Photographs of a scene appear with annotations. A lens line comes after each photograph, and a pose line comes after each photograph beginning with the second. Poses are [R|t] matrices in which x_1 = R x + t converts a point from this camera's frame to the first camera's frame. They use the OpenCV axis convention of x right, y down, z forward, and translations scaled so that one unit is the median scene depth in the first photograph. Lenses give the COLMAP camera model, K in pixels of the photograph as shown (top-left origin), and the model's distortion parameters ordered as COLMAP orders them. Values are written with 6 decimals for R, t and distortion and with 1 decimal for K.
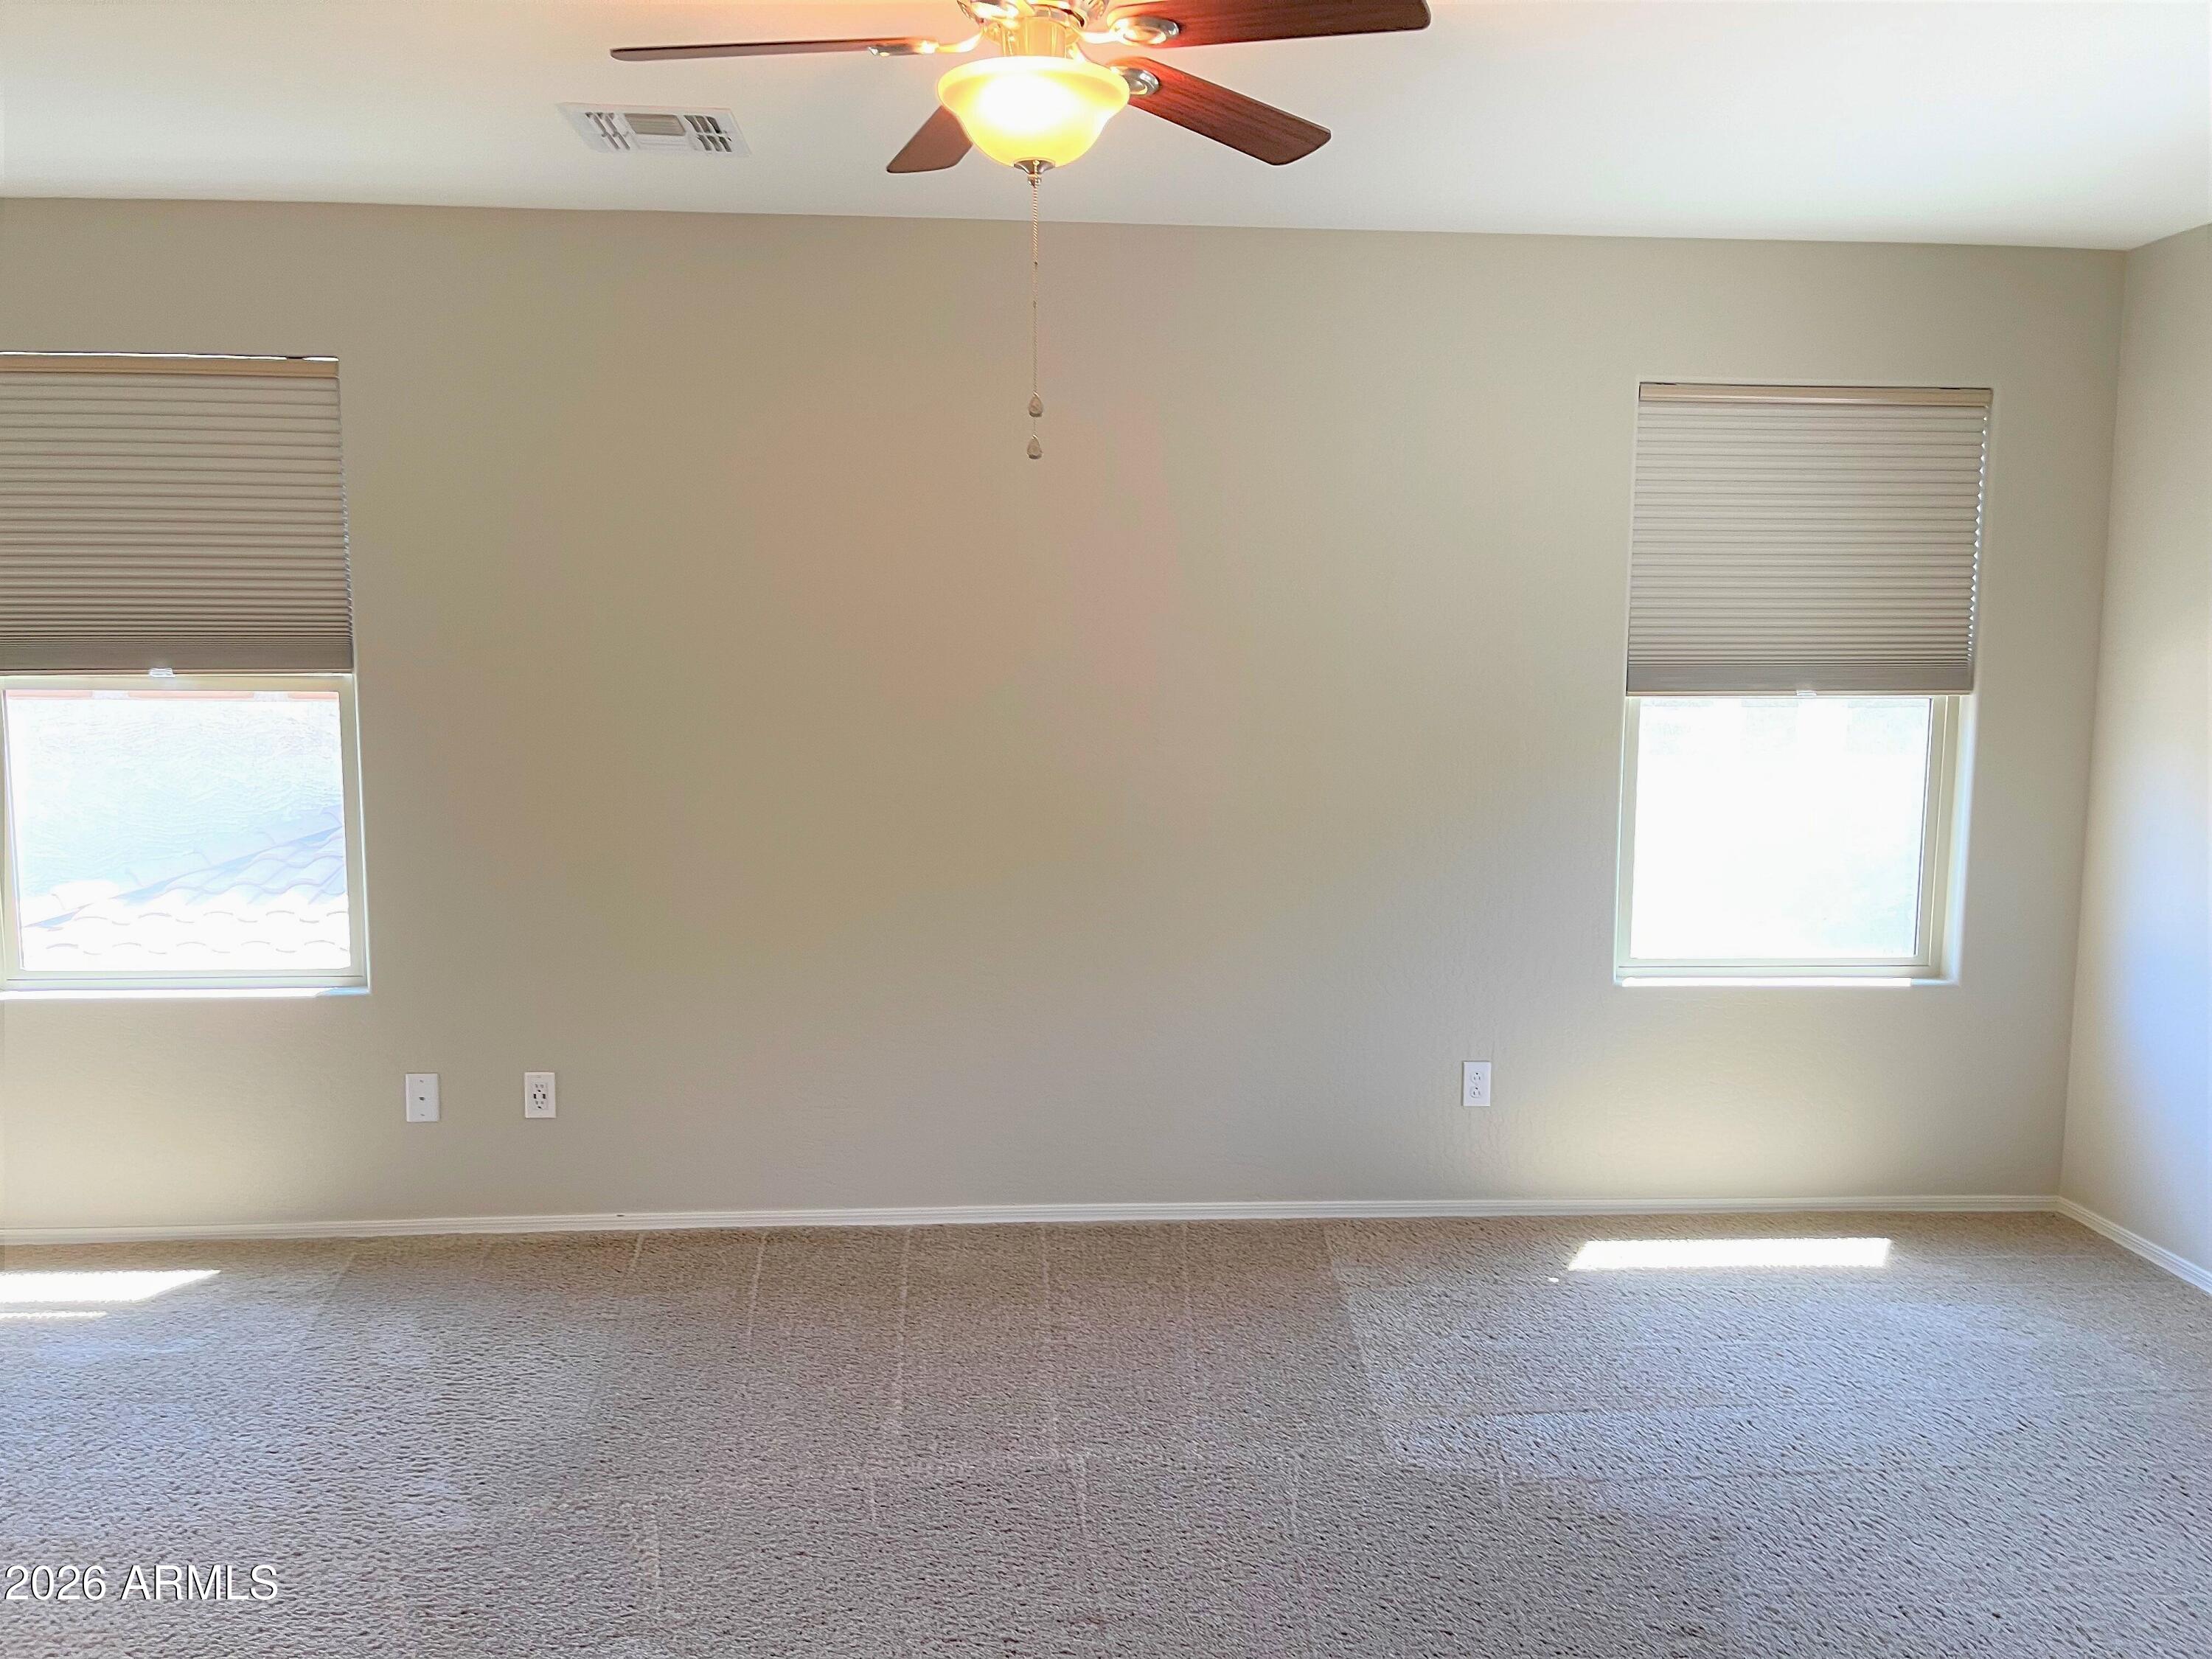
lens RADIAL K [[1708.9, 0, 1106.0], [0, 1708.9, 829.5], [0, 0, 1]] dist [0.050214, -0.093793]
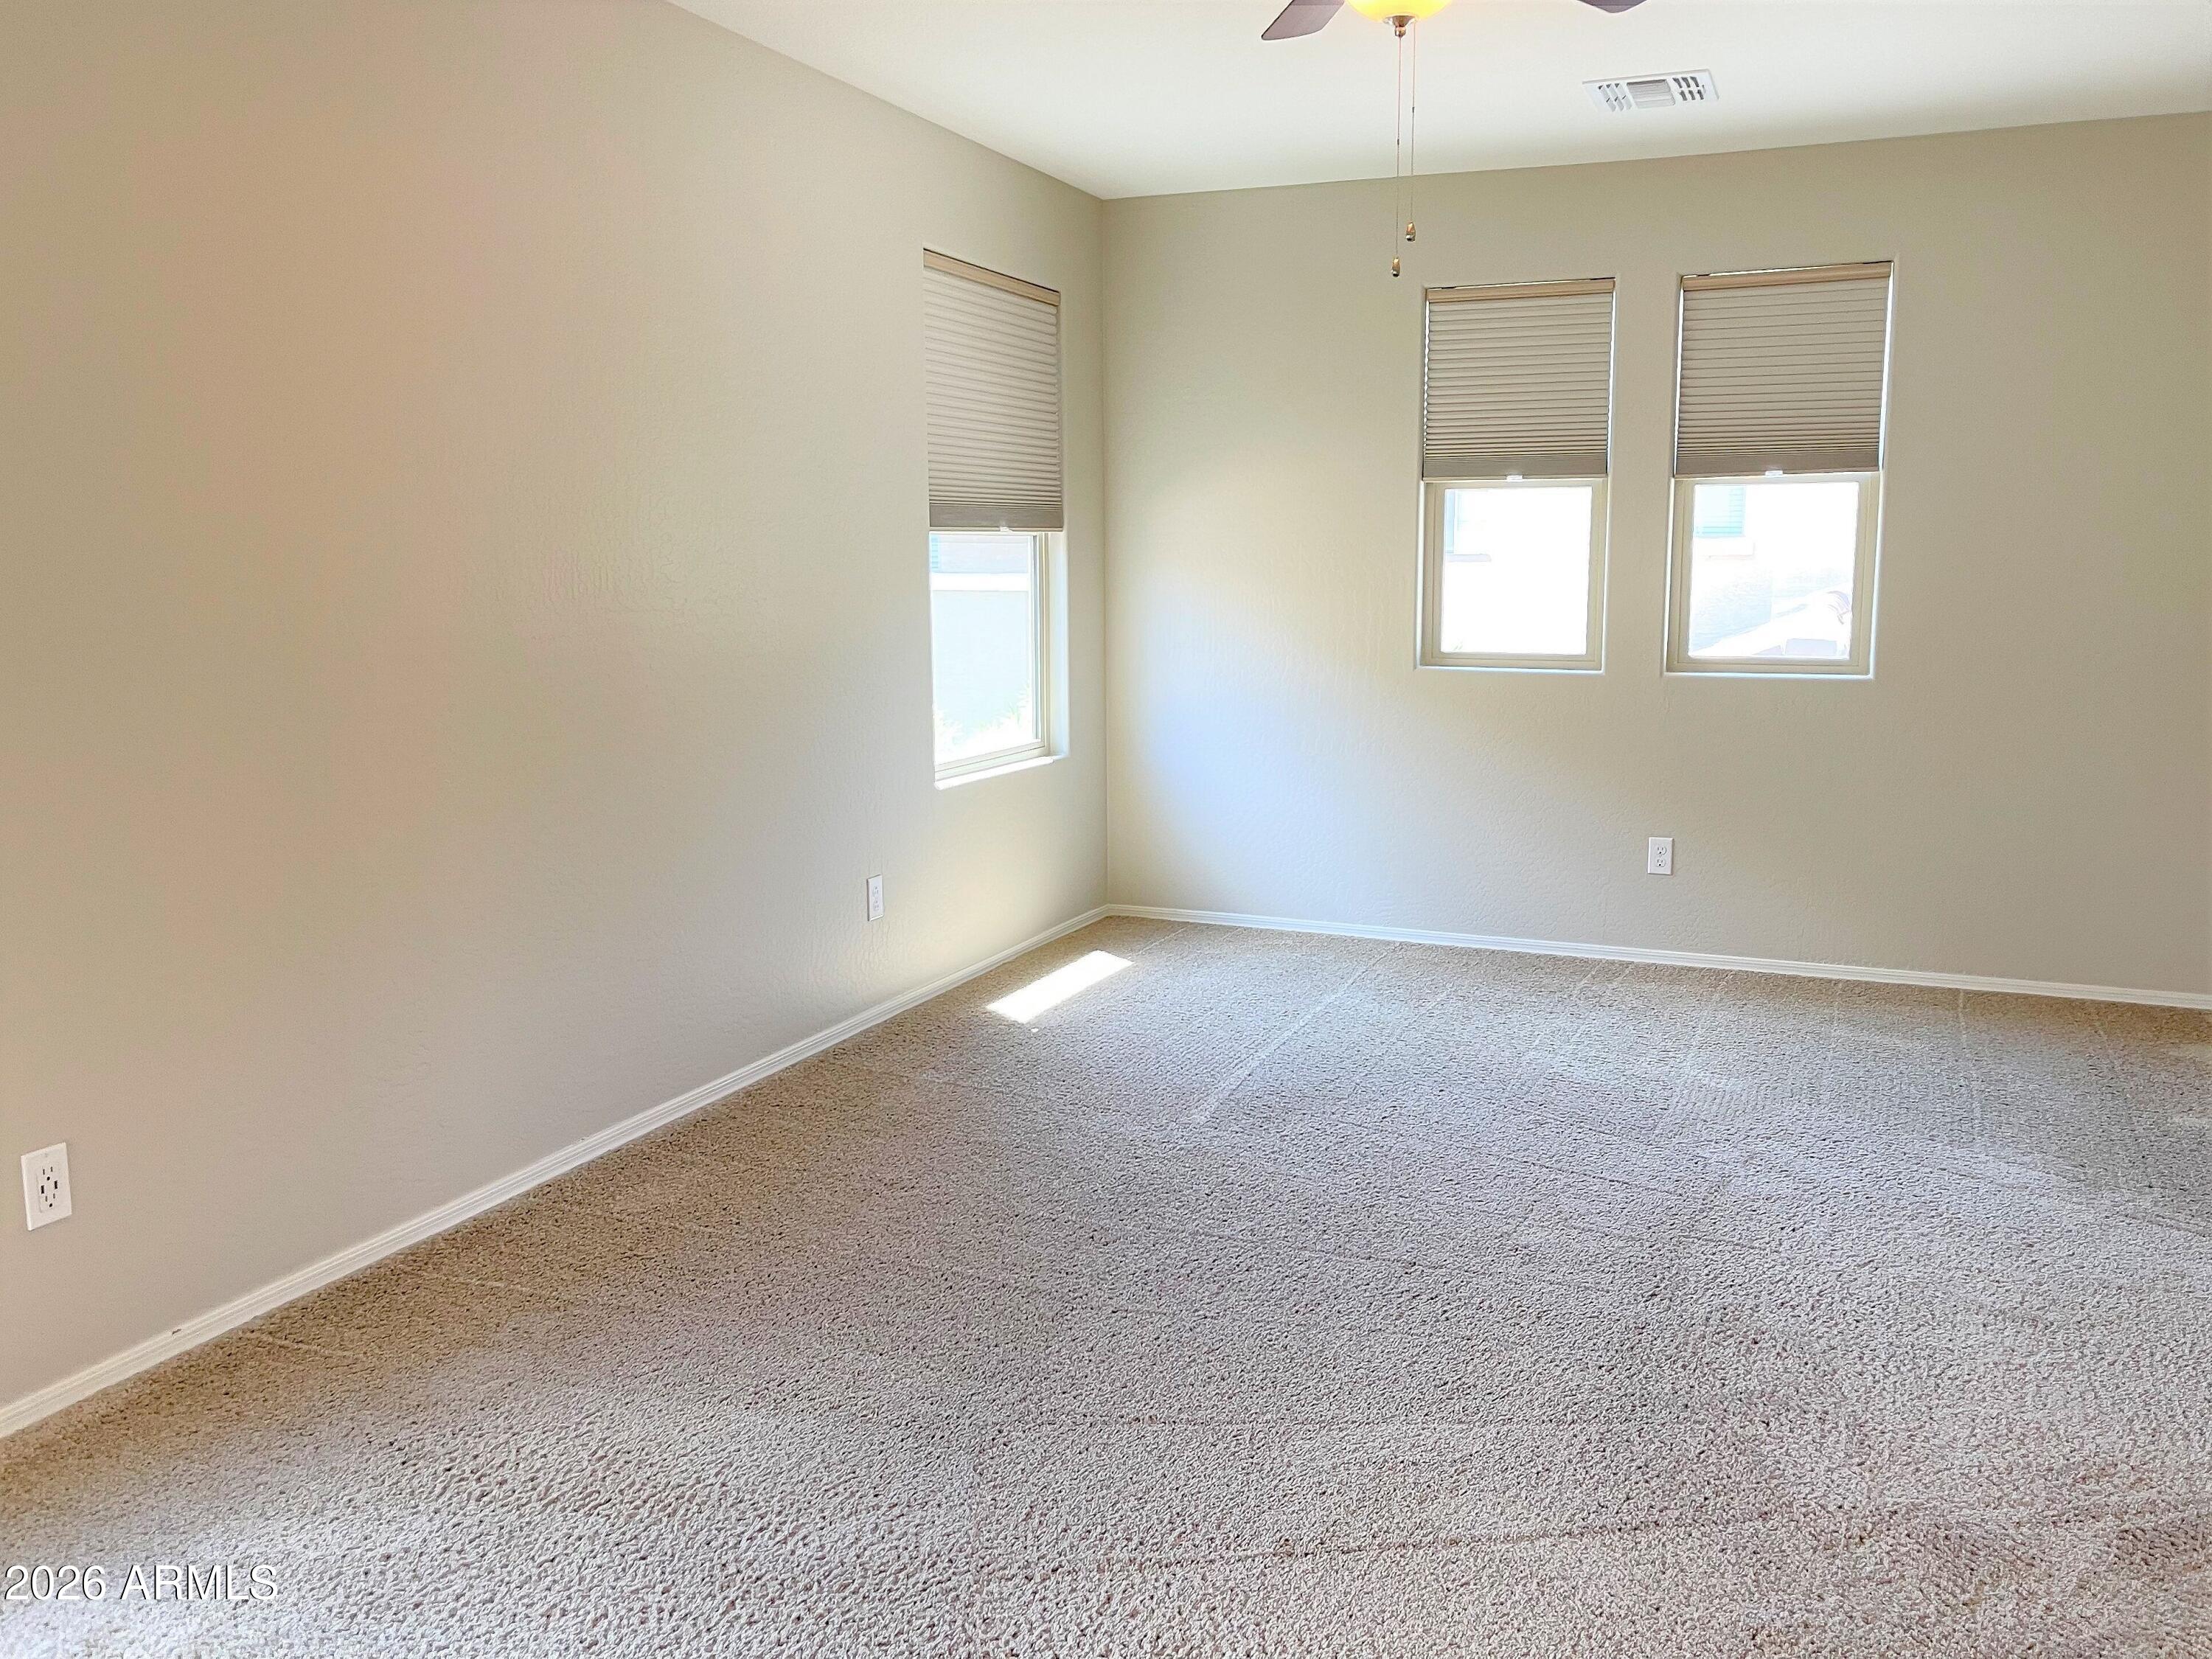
lens RADIAL K [[1708.9, 0, 1106.0], [0, 1708.9, 829.5], [0, 0, 1]] dist [0.050214, -0.093793]
pose [[0.464201, -0.150015, 0.872934, -0.656773], [0.113395, 0.987508, 0.109404, 0.006150], [-0.878441, 0.048201, 0.475413, 0.370509]]
